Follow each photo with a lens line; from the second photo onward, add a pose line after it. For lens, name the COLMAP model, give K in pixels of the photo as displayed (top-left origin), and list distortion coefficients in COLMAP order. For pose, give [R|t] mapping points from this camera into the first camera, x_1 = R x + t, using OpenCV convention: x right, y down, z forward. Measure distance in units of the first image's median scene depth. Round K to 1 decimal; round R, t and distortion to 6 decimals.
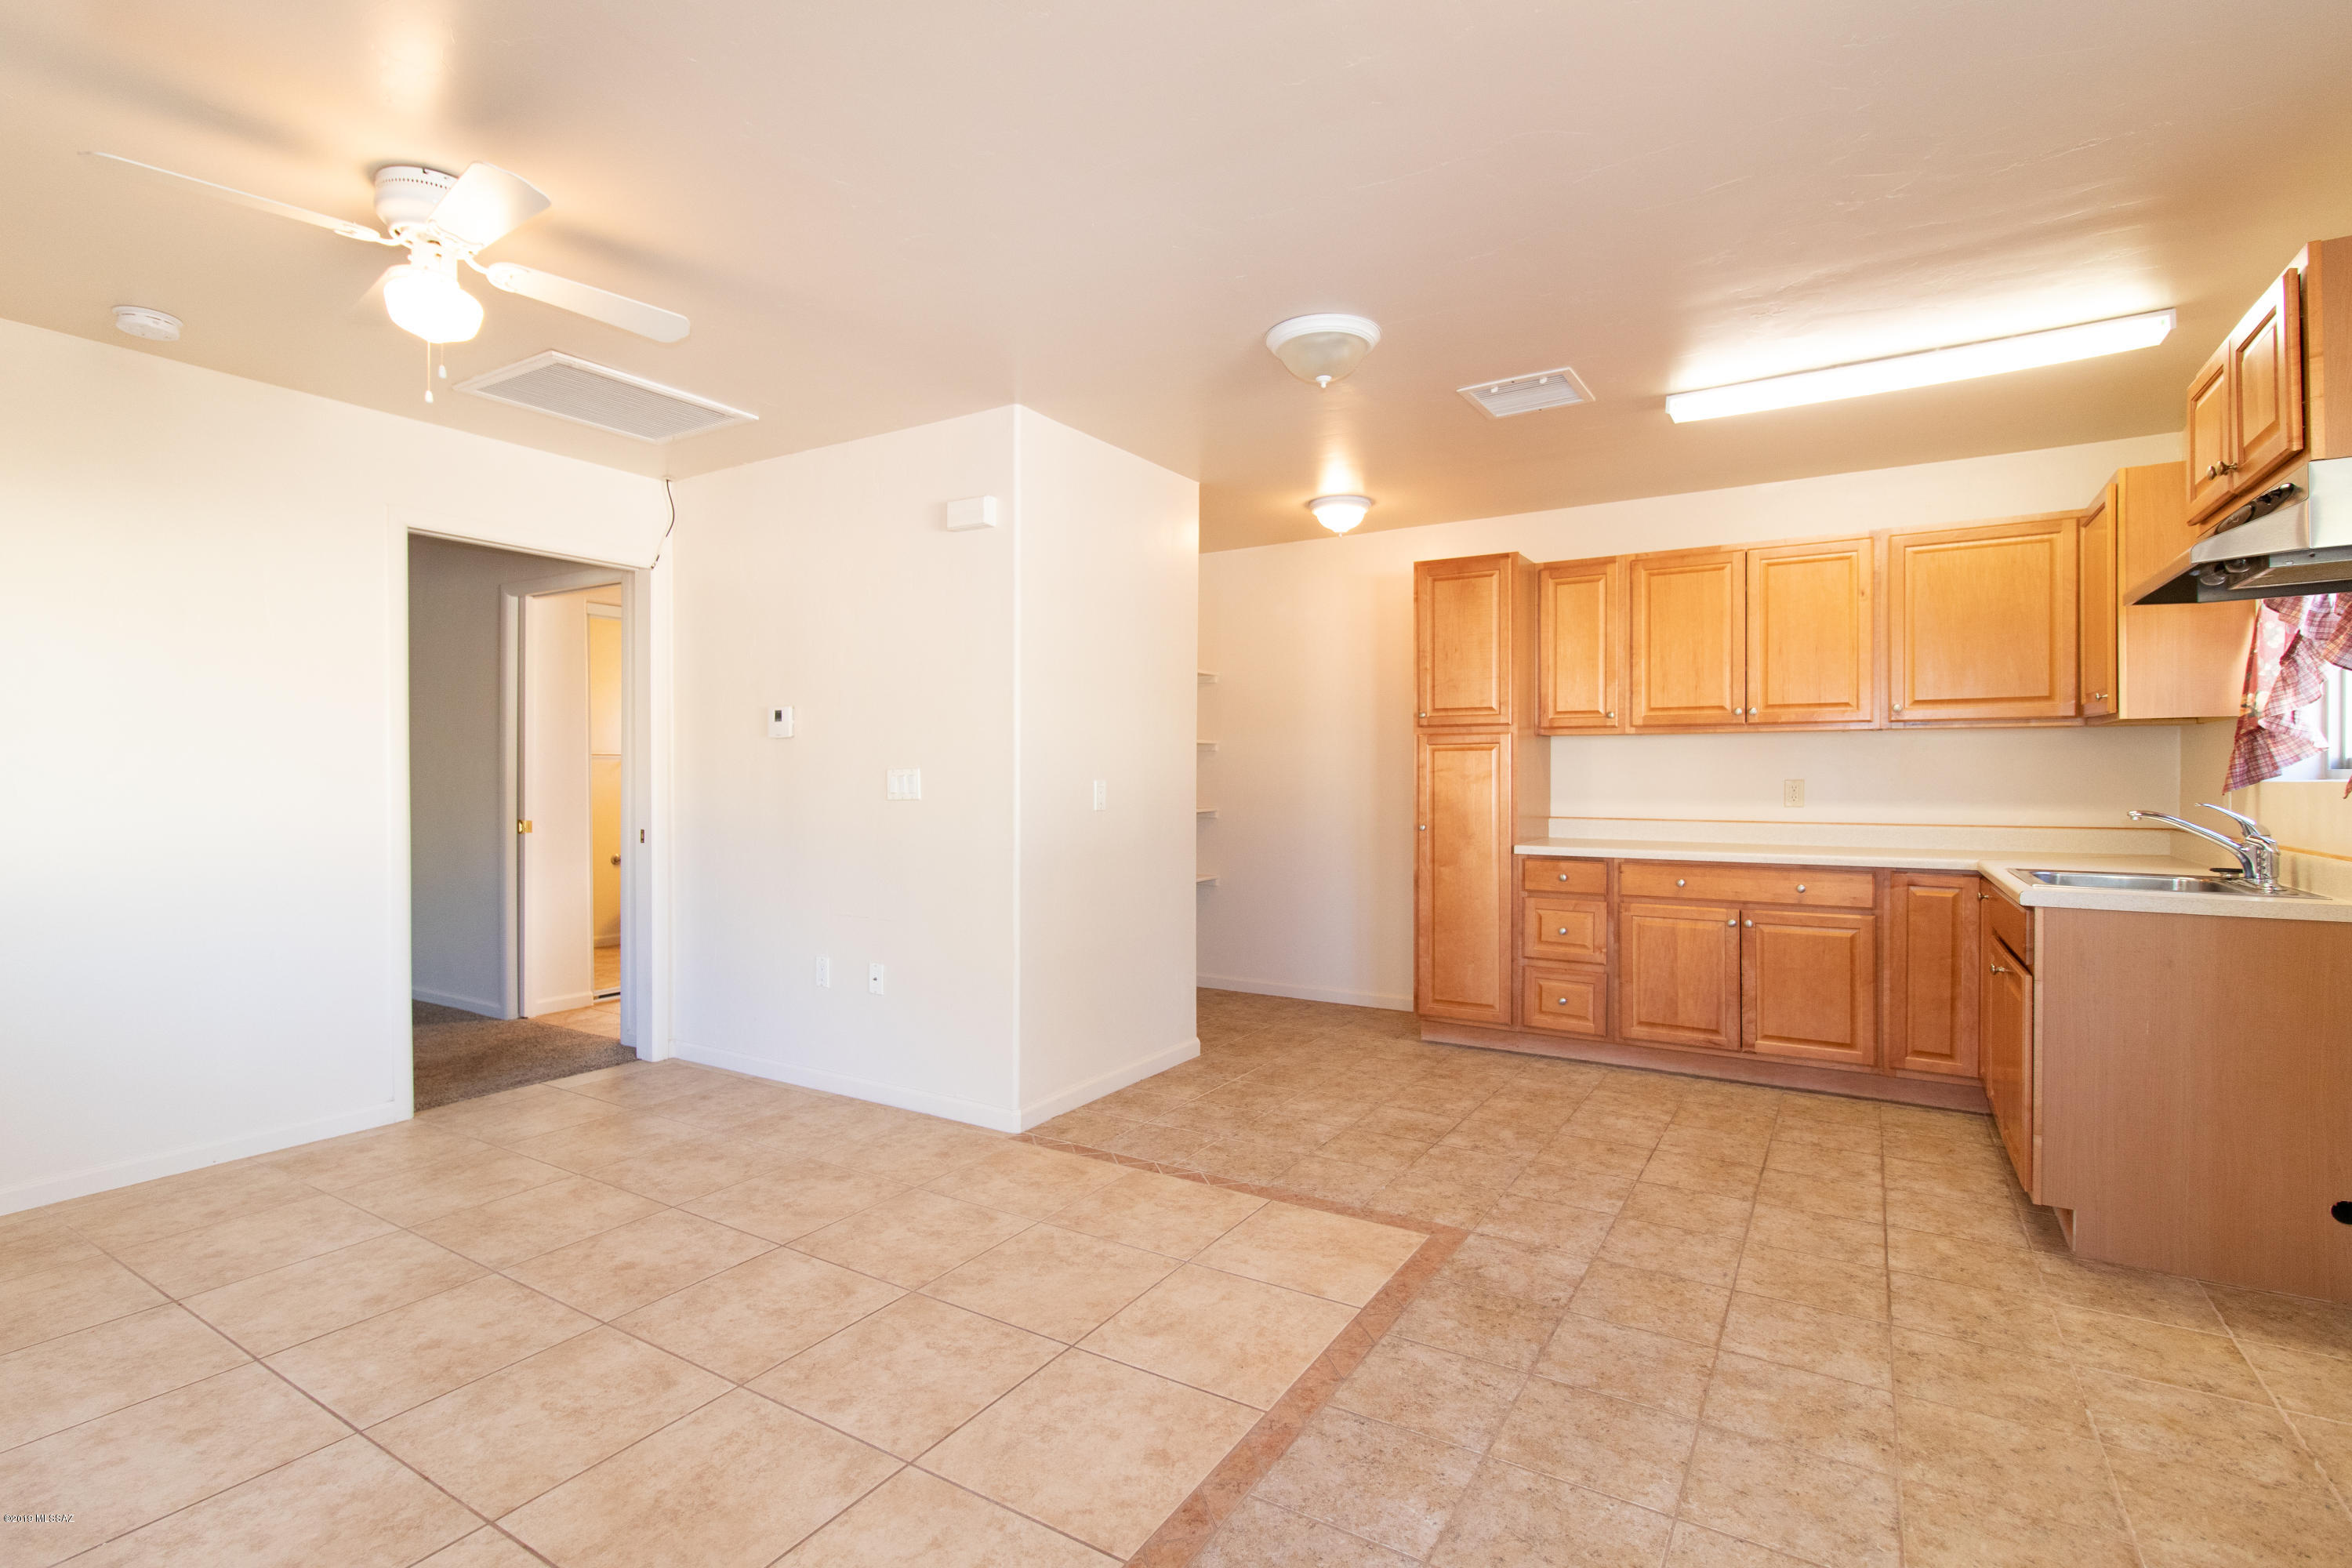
lens RADIAL K [[1090.3, 0, 1178.5], [0, 1090.3, 779.0], [0, 0, 1]] dist [0.001563, 0.000296]
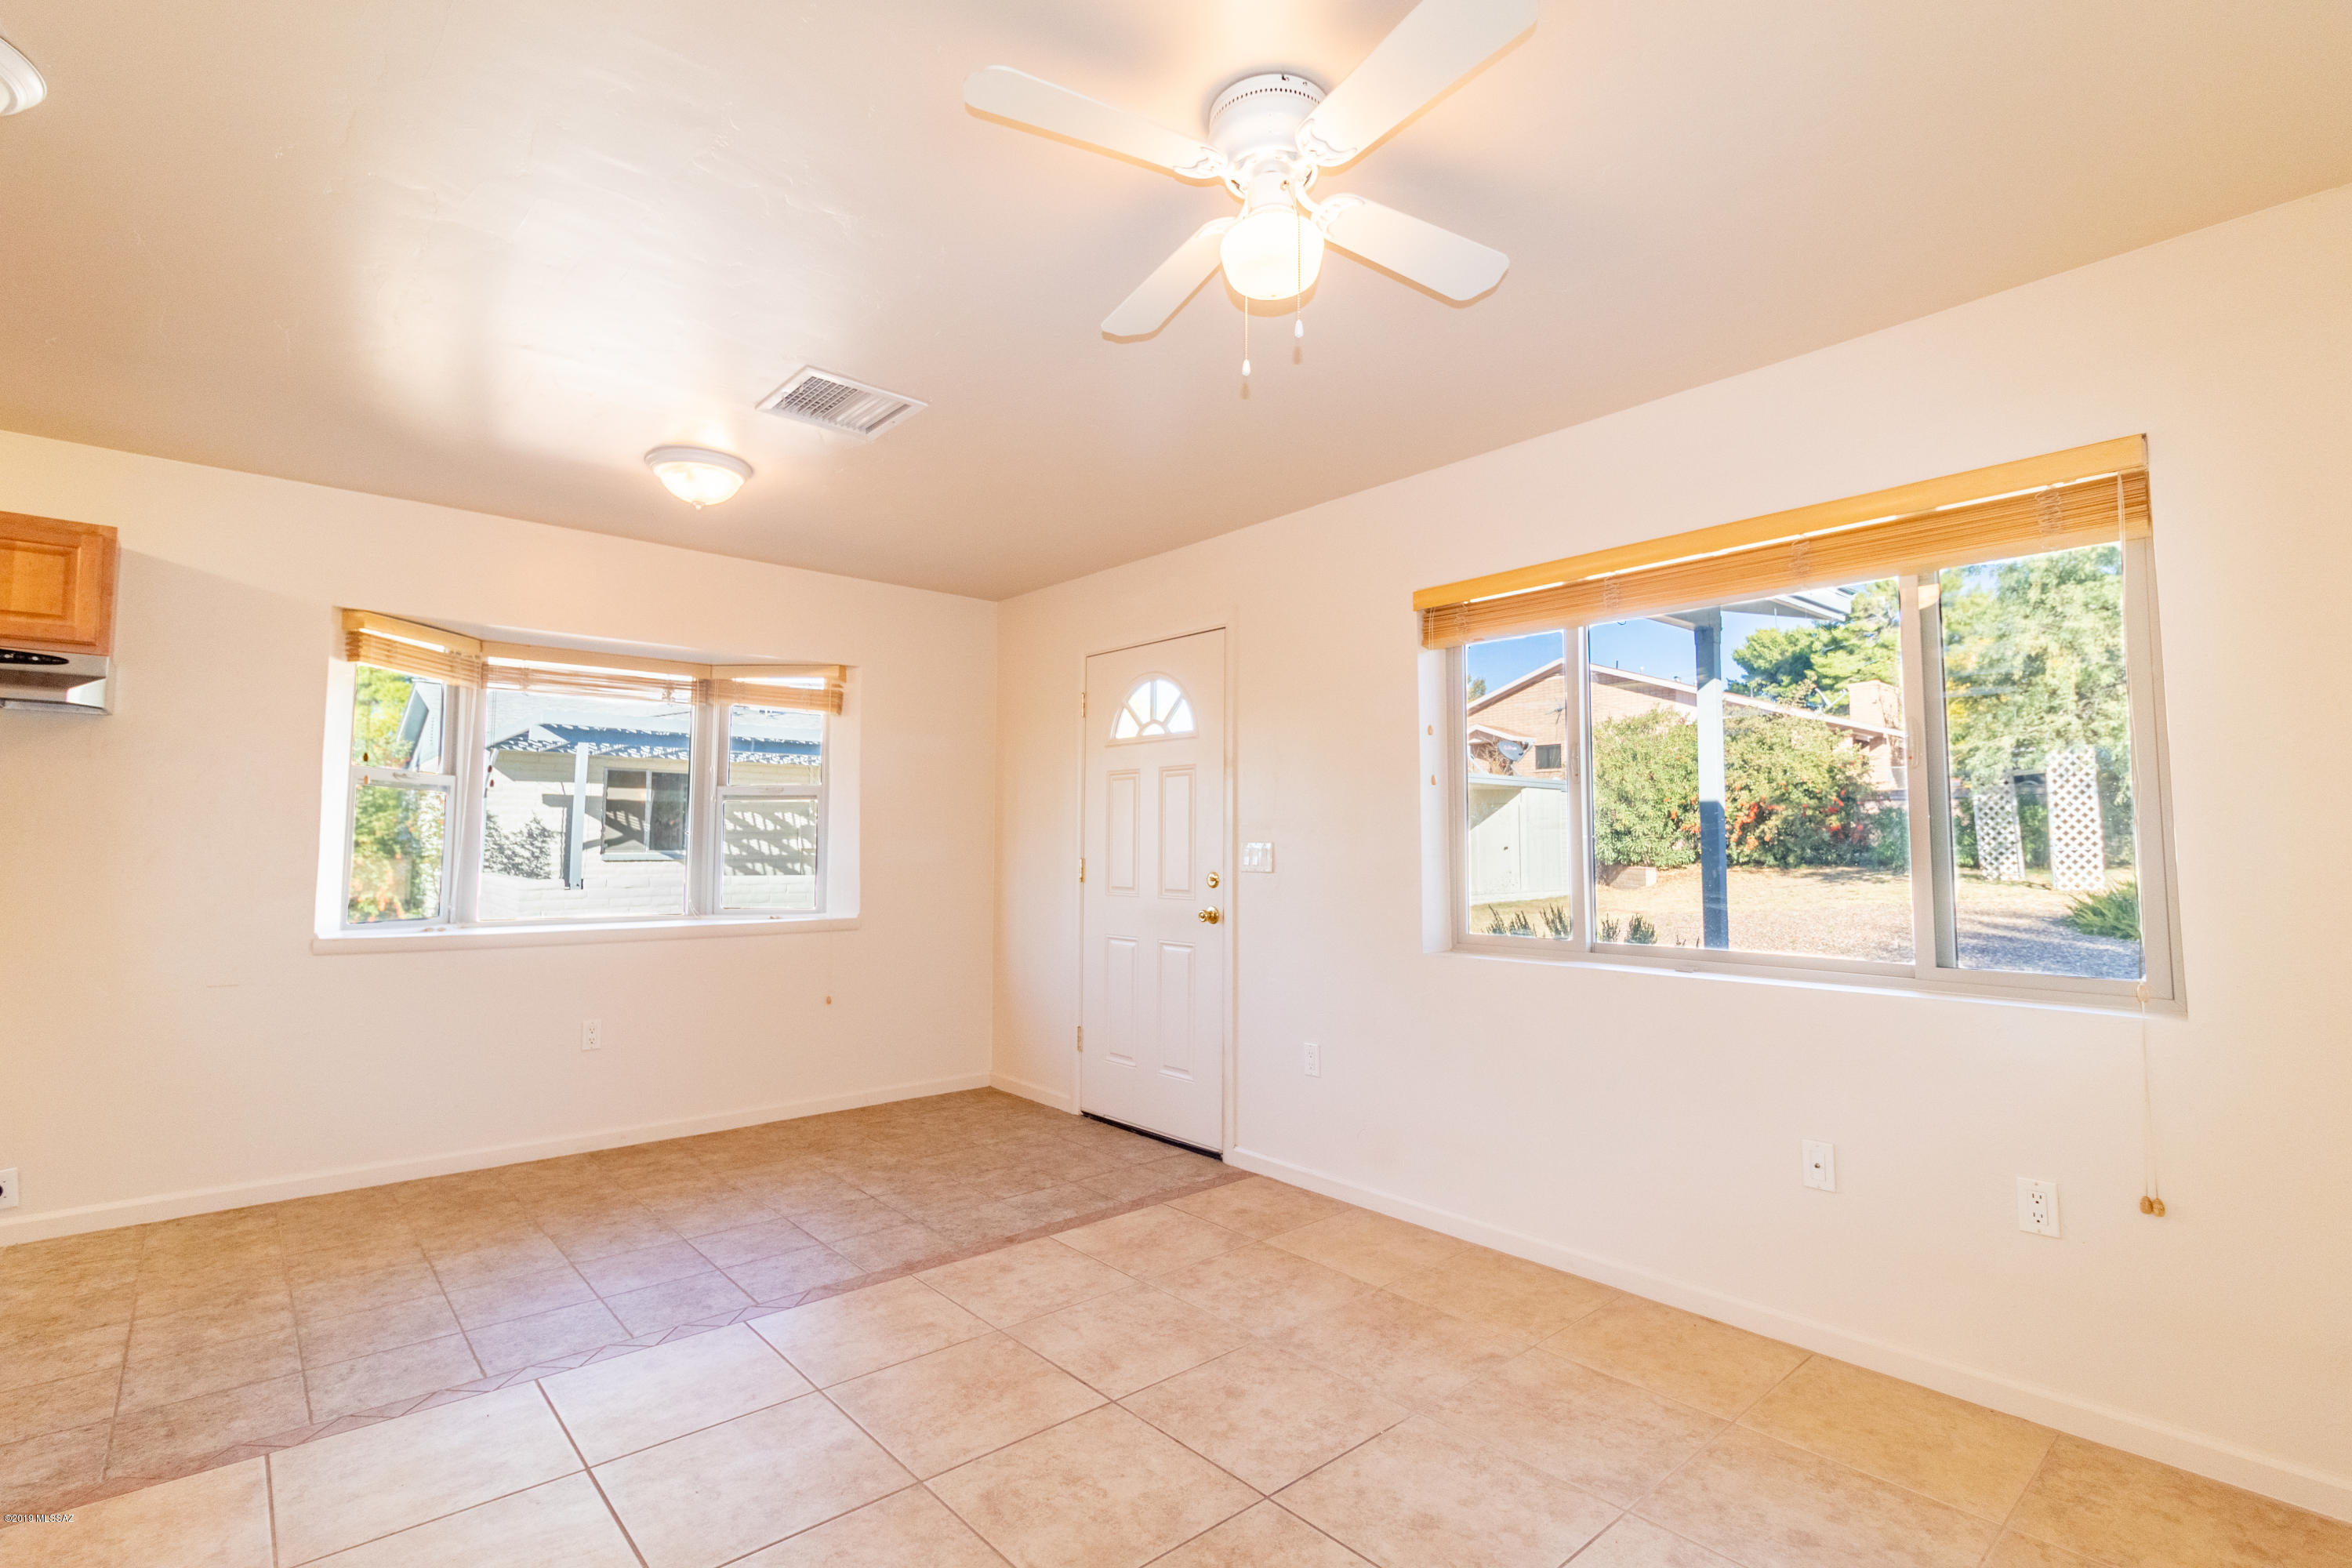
lens RADIAL K [[1090.3, 0, 1170.2], [0, 1090.3, 782.1], [0, 0, 1]] dist [0.001563, 0.000296]
pose [[-0.954704, 0.014157, 0.297219, -0.579163], [-0.002174, 0.998509, -0.054545, -0.005758], [-0.297548, -0.052721, -0.953250, 1.203485]]
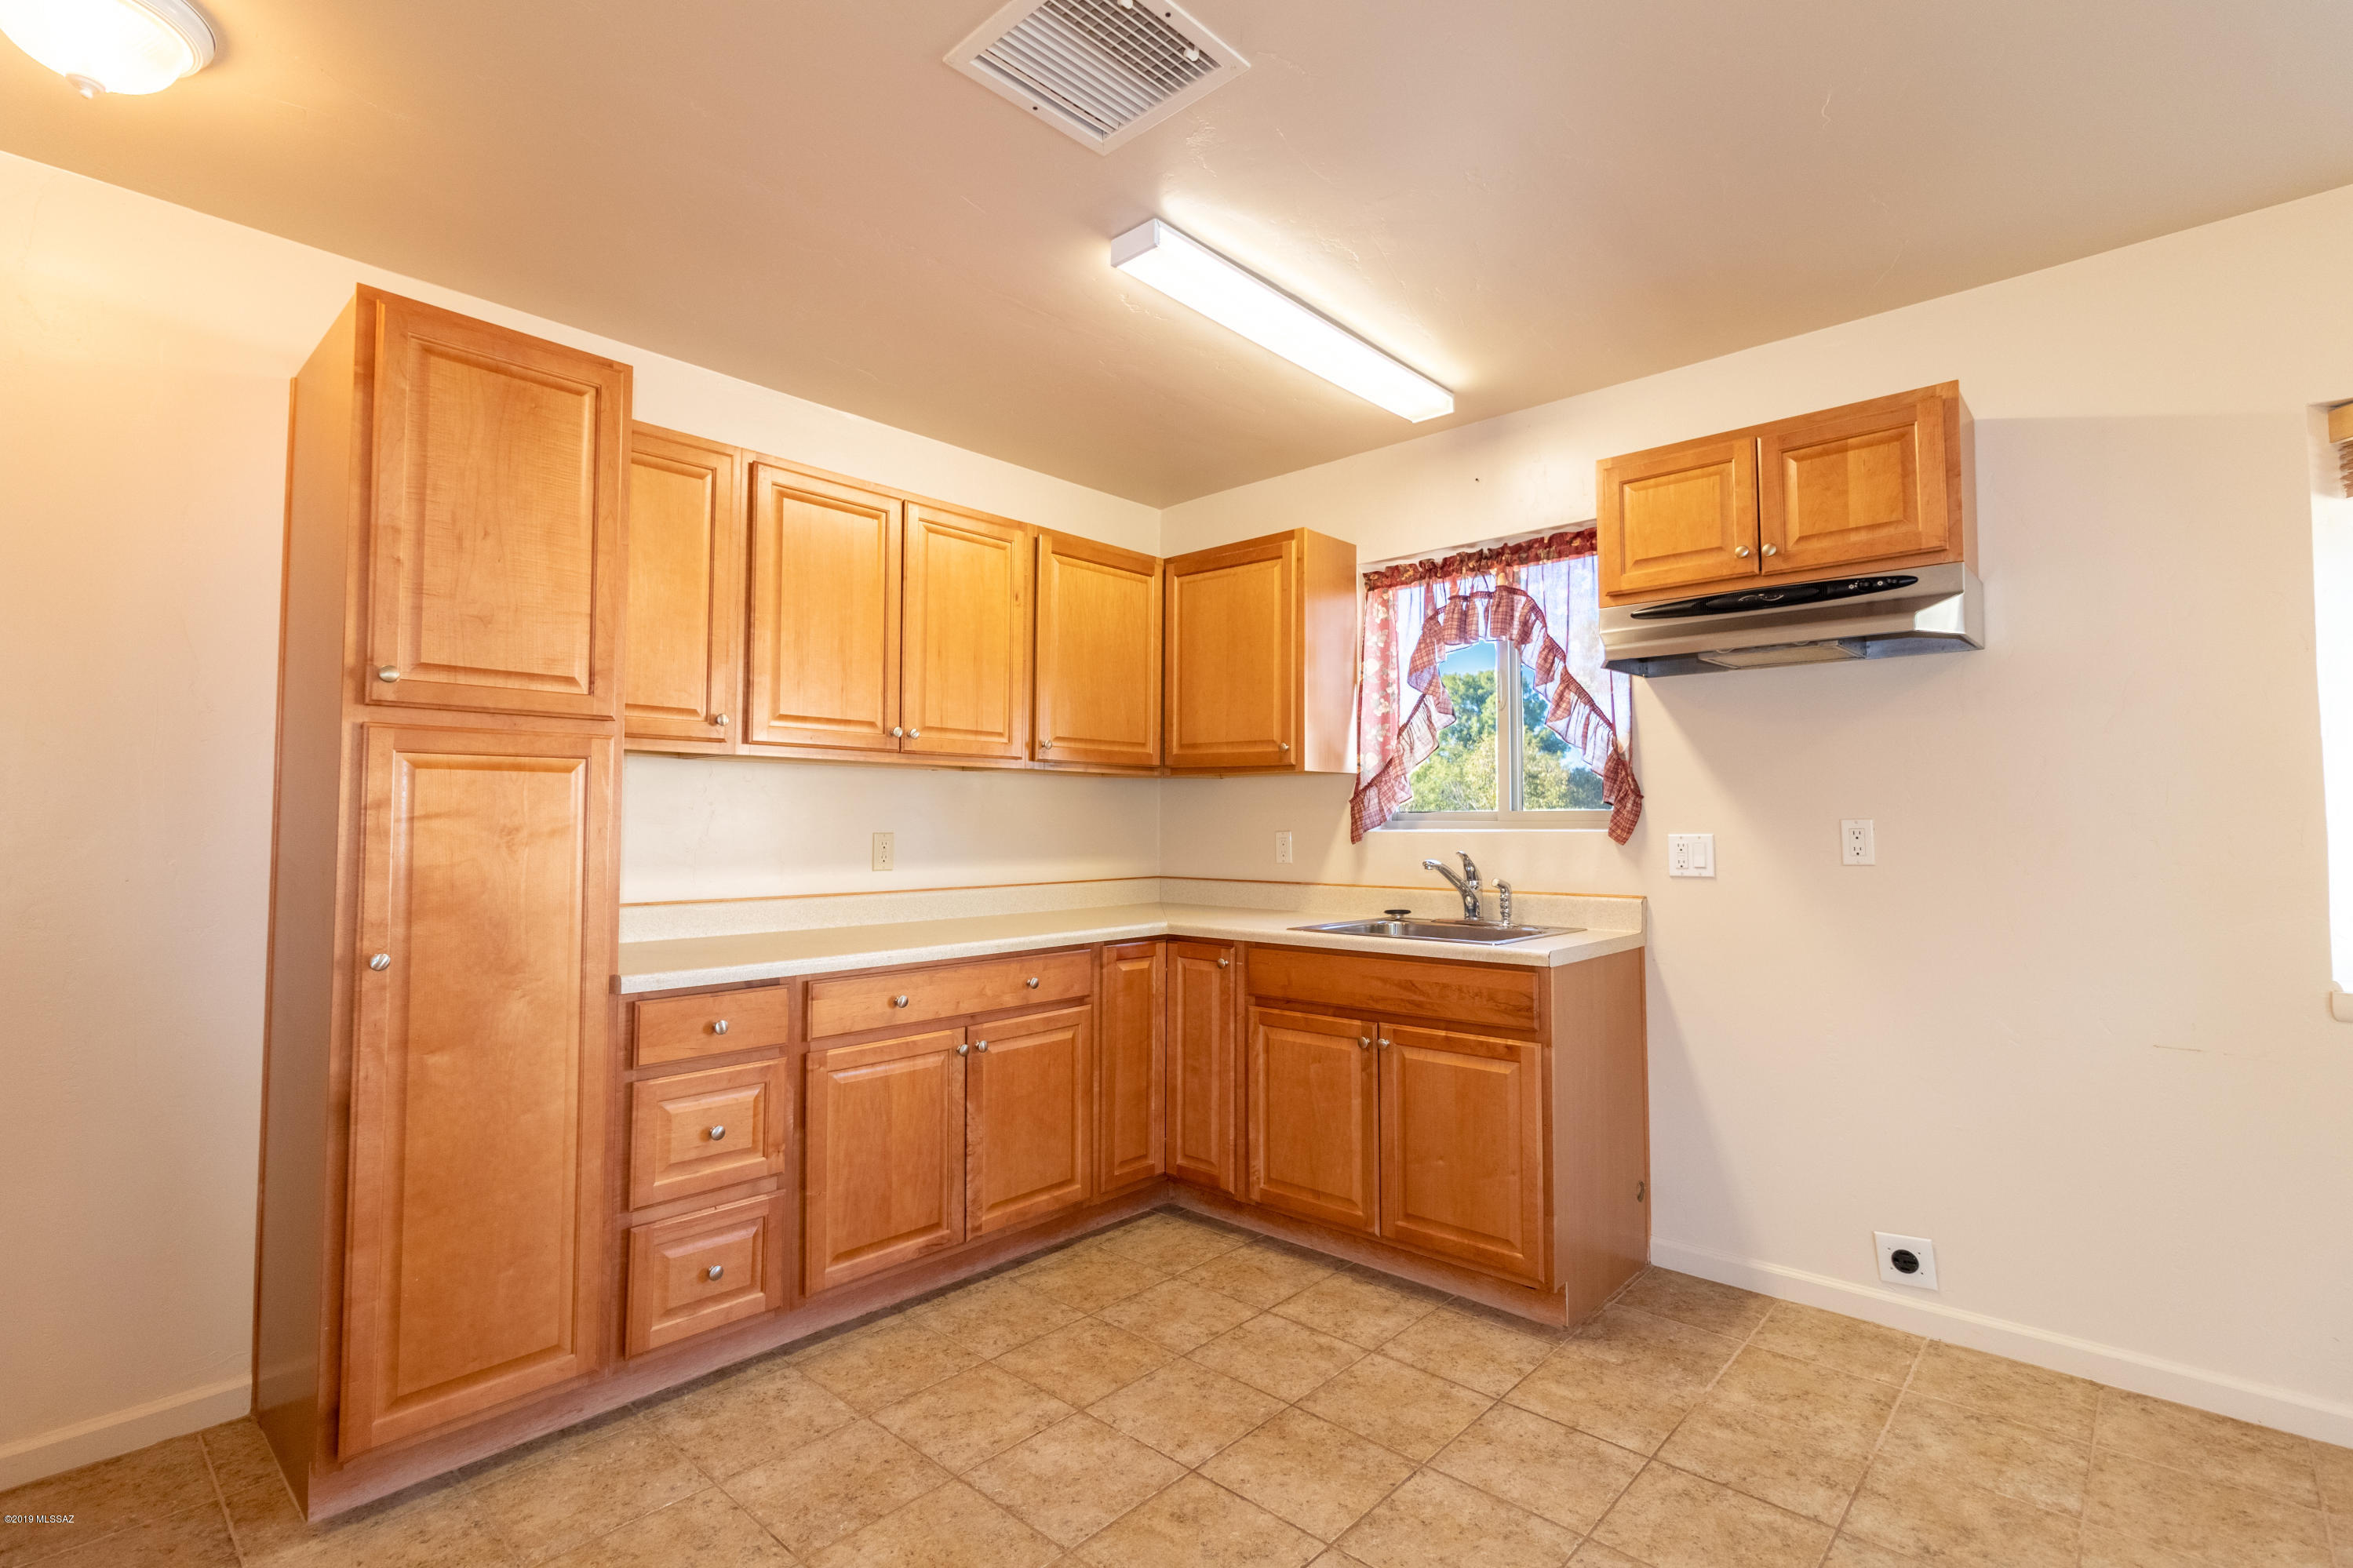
lens RADIAL K [[1090.7, 0, 1183.6], [0, 1090.7, 772.9], [0, 0, 1]] dist [0.001563, 0.000296]
pose [[0.180974, 0.047829, 0.982324, -0.159684], [0.005126, 0.998757, -0.049574, -0.002917], [-0.983475, 0.014007, 0.180504, 0.931817]]
